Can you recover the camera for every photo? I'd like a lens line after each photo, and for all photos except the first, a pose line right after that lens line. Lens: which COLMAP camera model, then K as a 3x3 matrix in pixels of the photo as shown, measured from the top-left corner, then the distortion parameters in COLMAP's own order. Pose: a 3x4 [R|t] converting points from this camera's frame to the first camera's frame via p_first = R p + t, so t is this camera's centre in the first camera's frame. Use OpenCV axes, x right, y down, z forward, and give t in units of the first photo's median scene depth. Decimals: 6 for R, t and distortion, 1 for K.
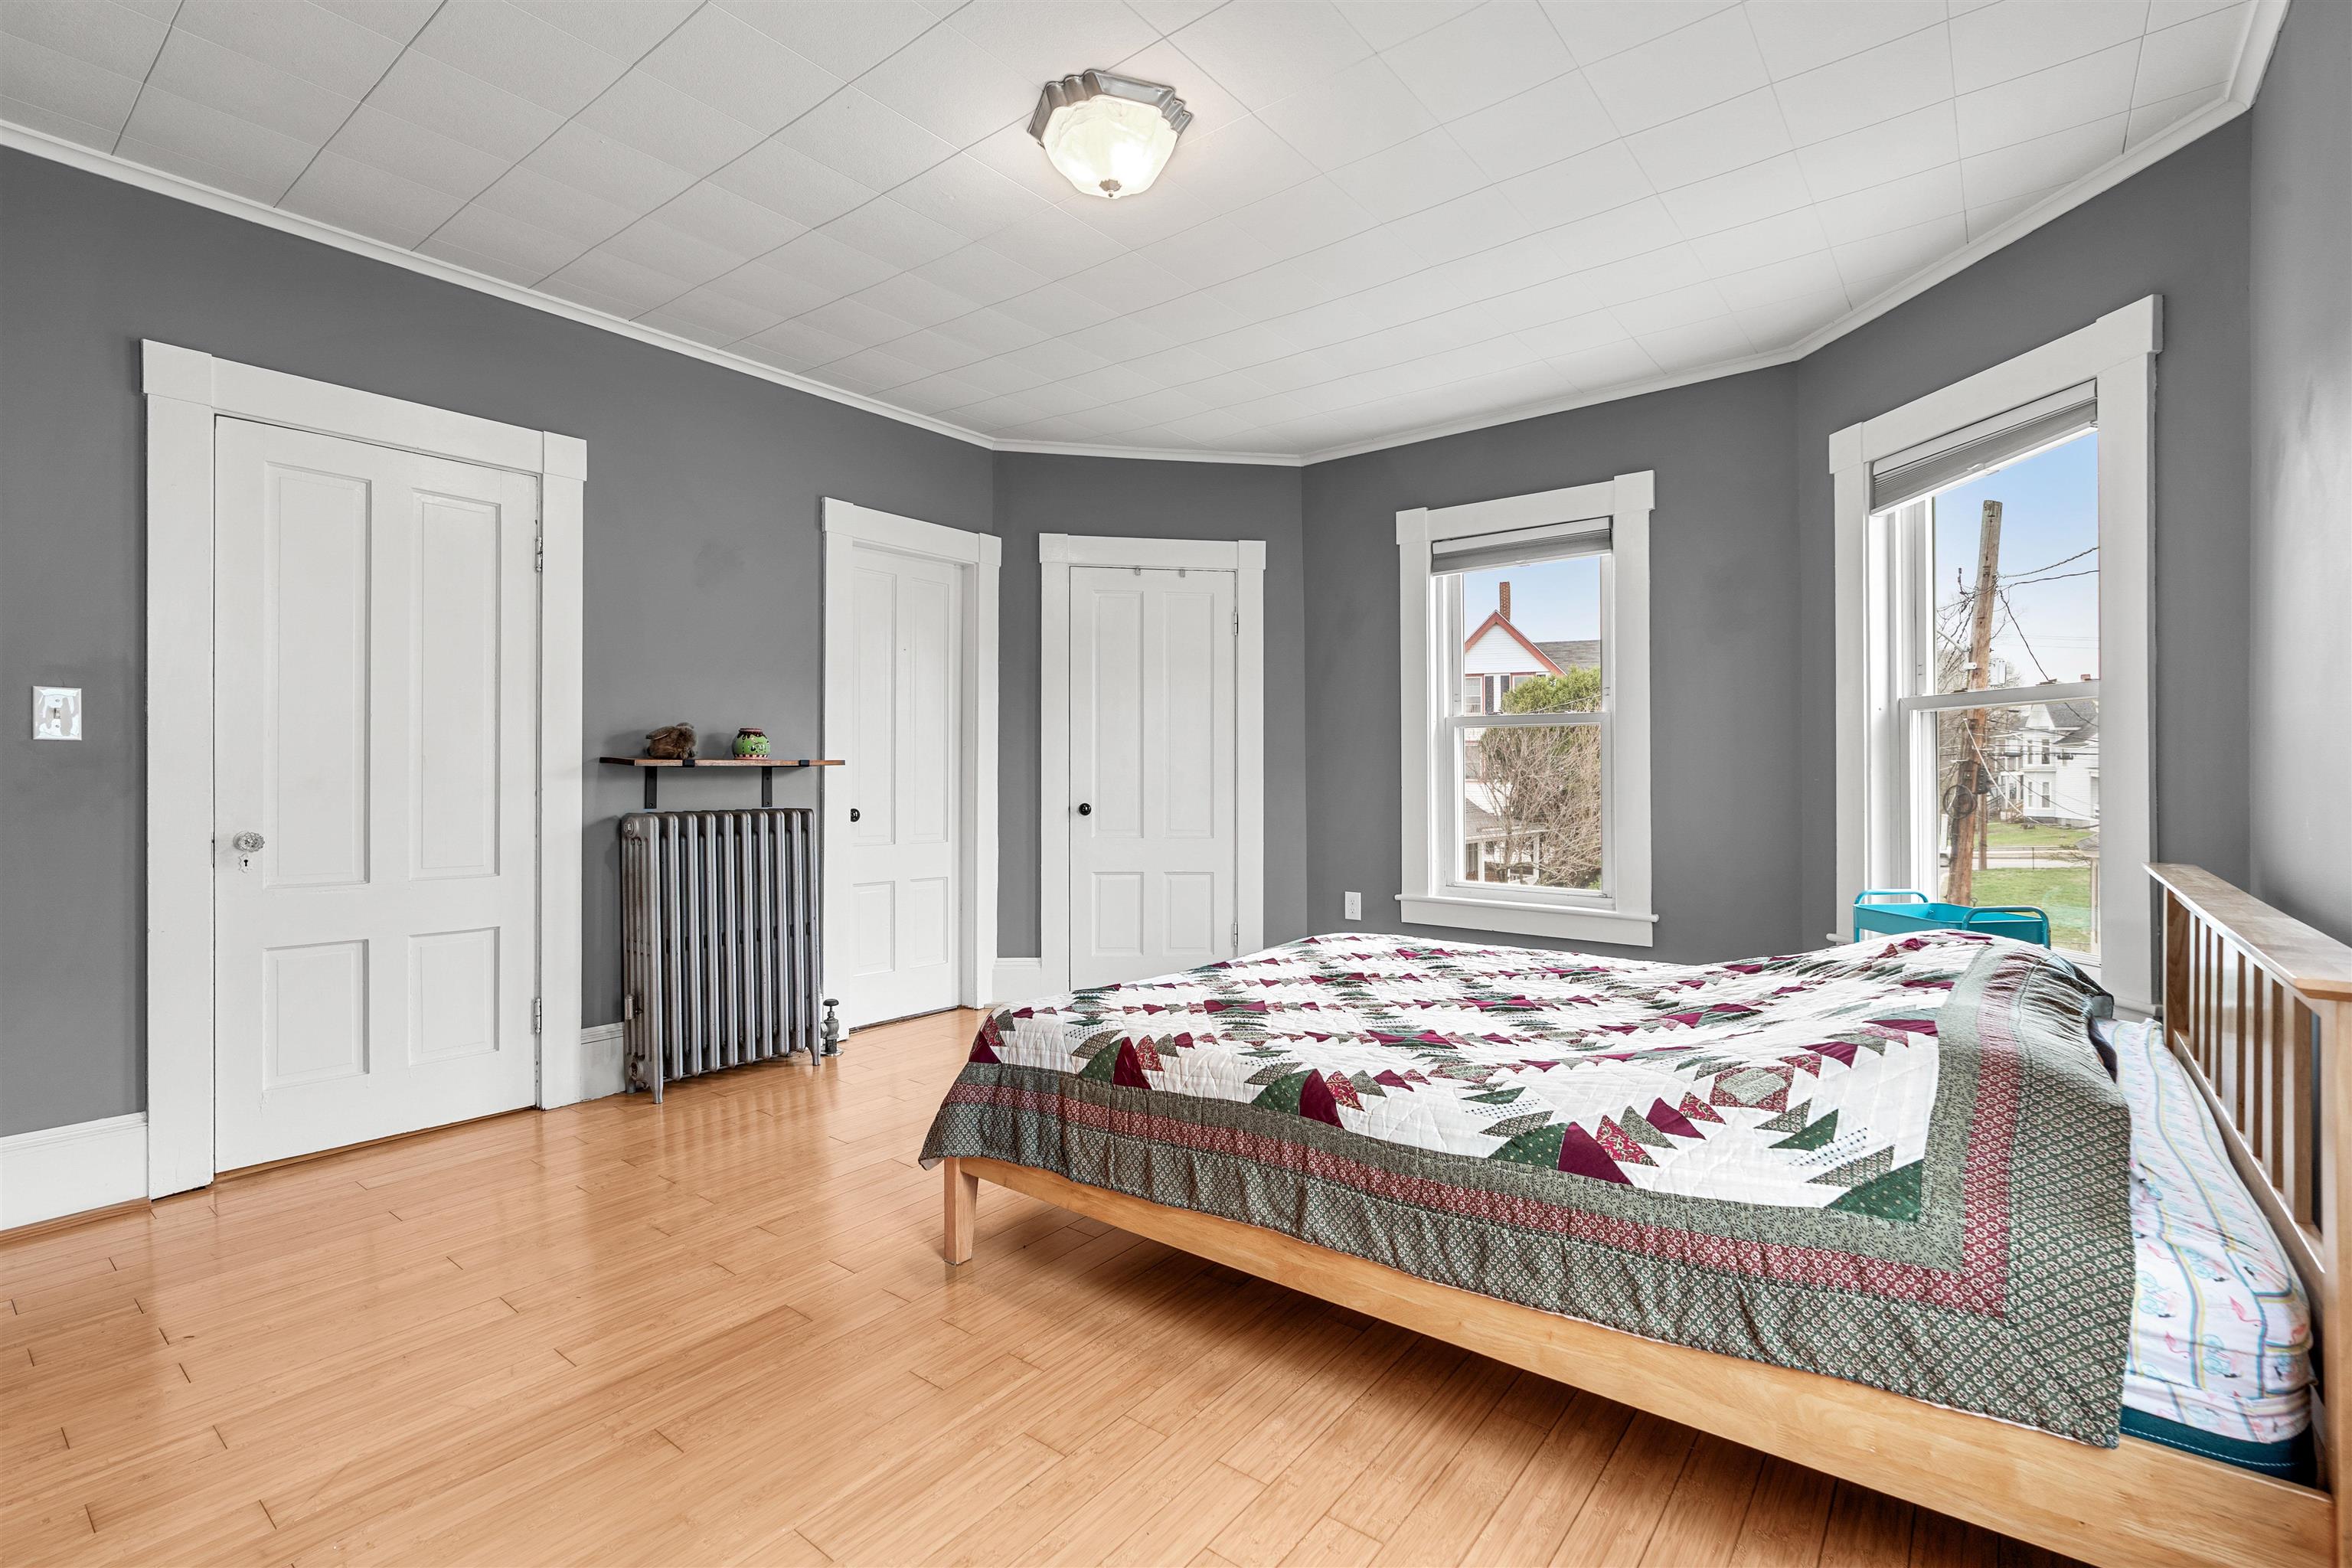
lens RADIAL K [[1064.8, 0, 1175.0], [0, 1064.8, 762.9], [0, 0, 1]] dist [-0.010093, 0.004417]
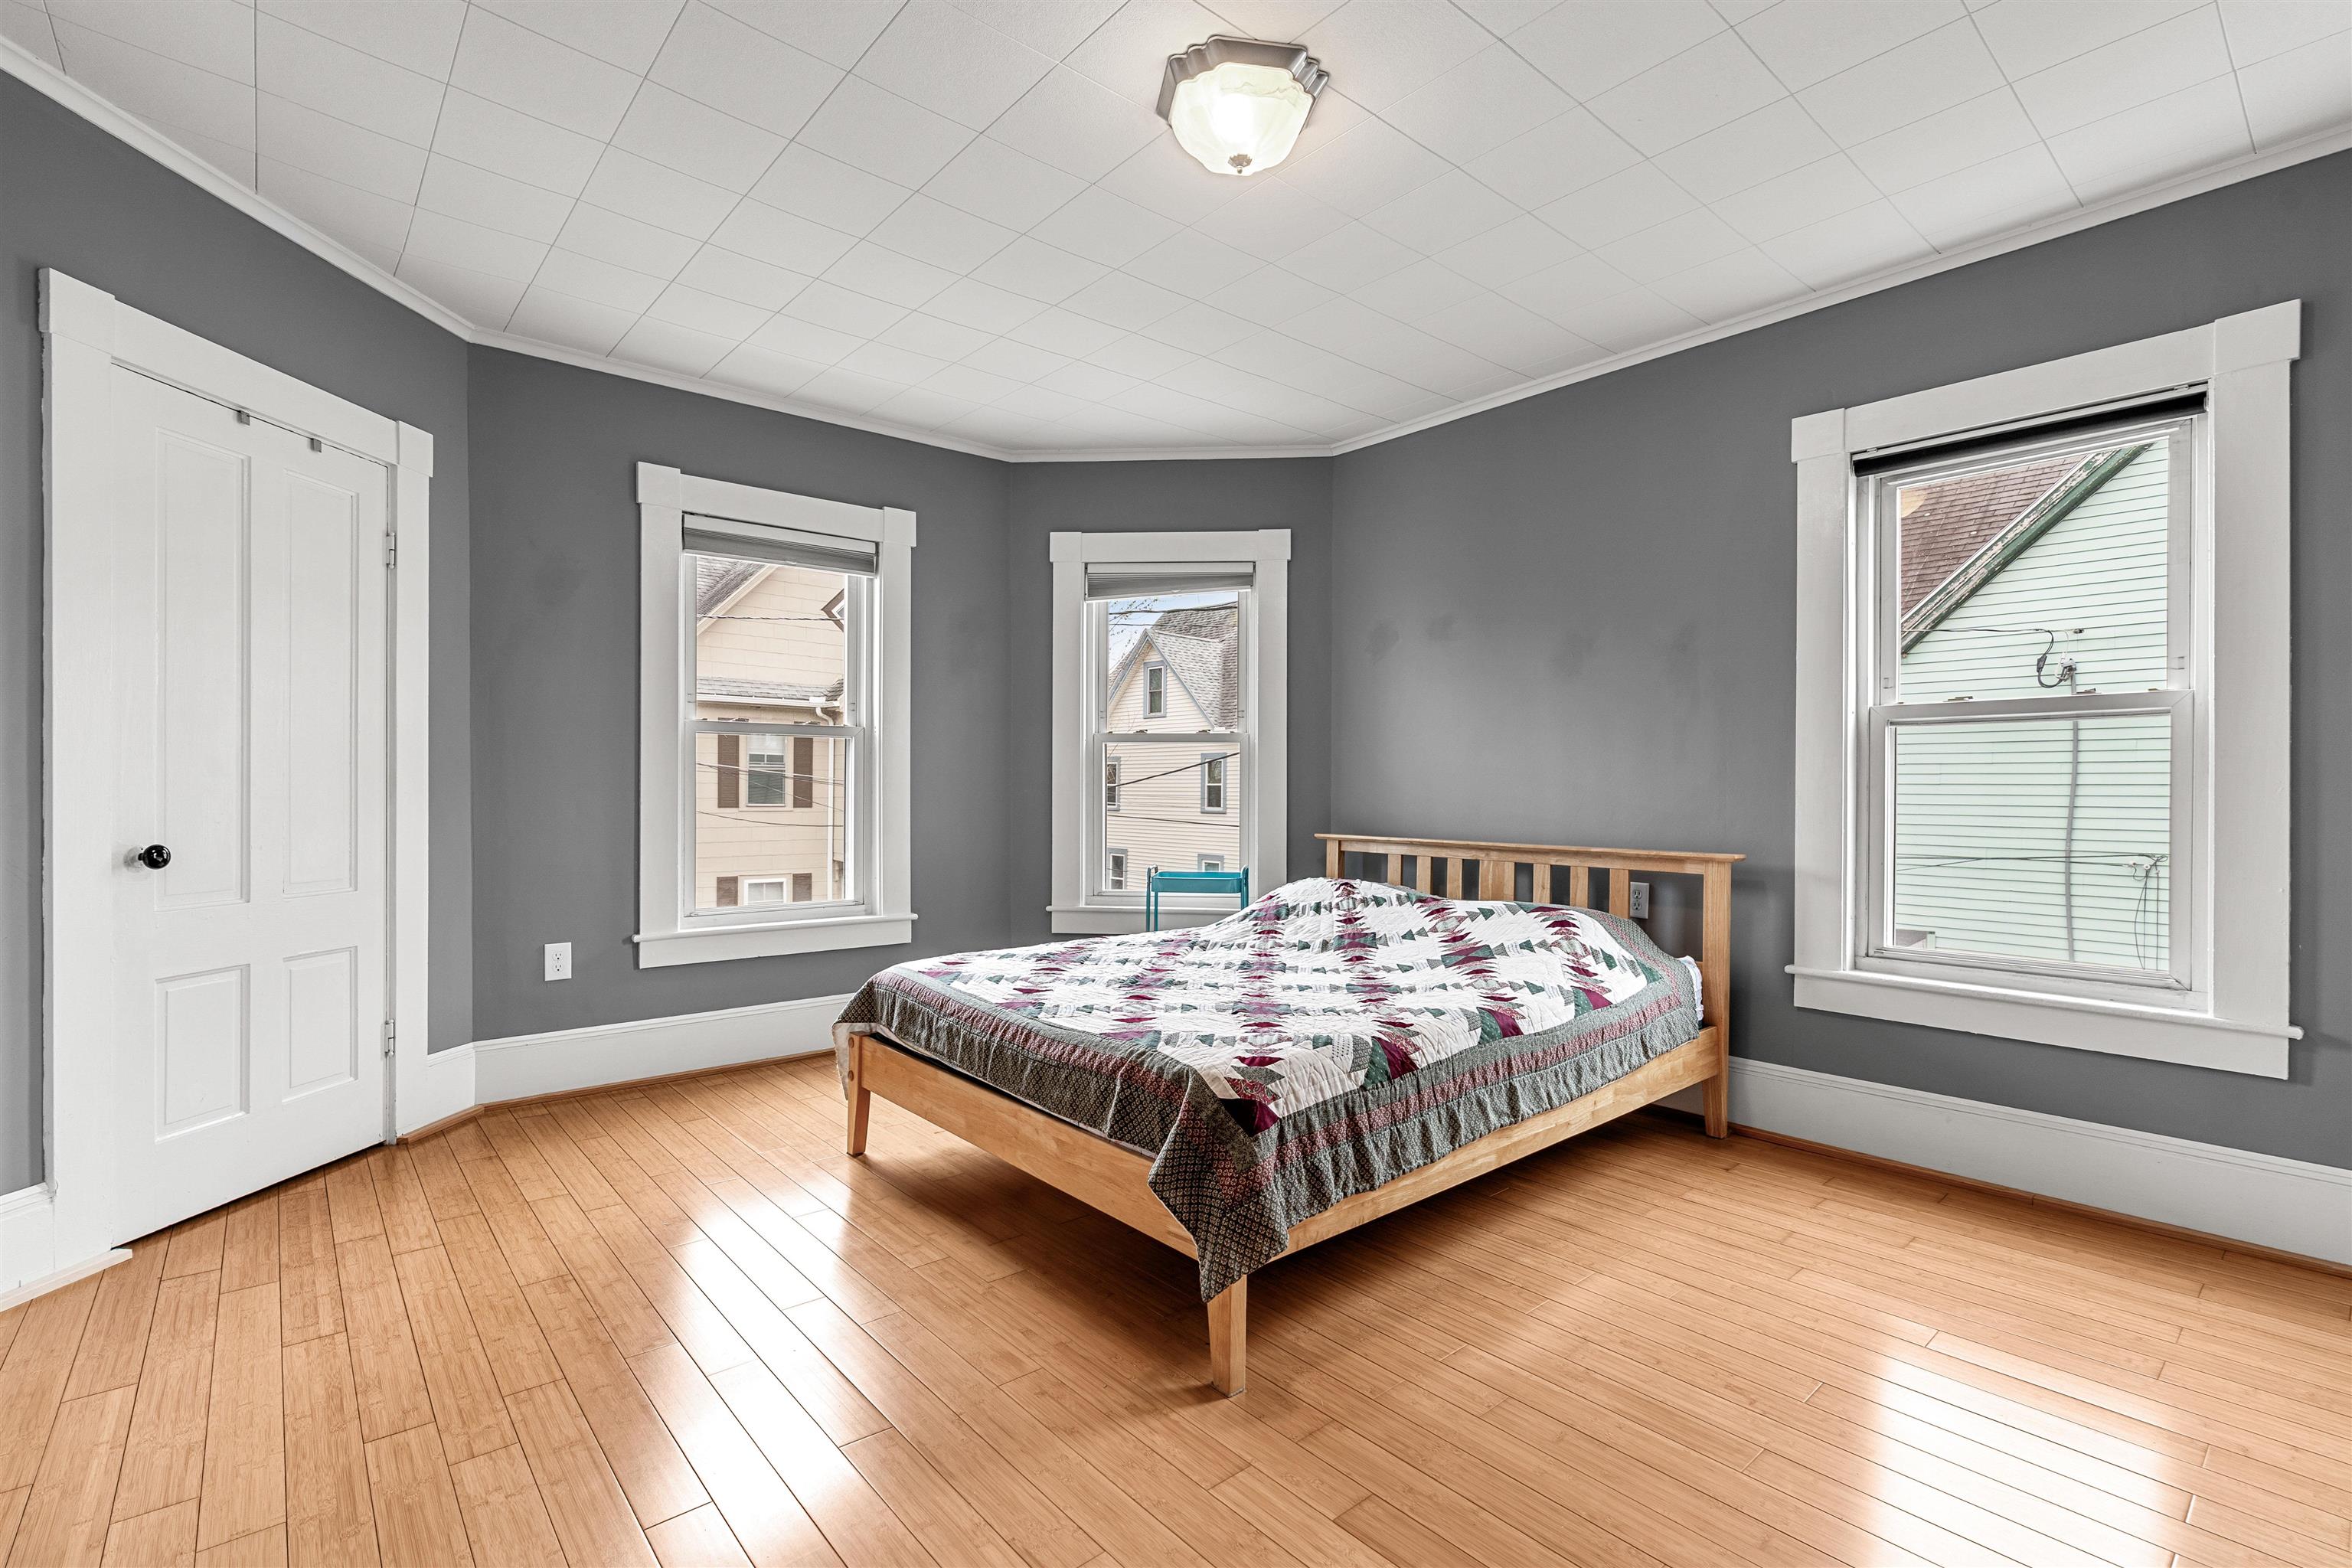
lens RADIAL K [[1064.8, 0, 1180.5], [0, 1064.8, 784.3], [0, 0, 1]] dist [-0.010093, 0.004417]
pose [[0.192504, 0.001052, 0.981296, -0.797436], [-0.010390, 0.999946, 0.000966, 0.005186], [-0.981241, -0.010381, 0.192505, 0.701736]]
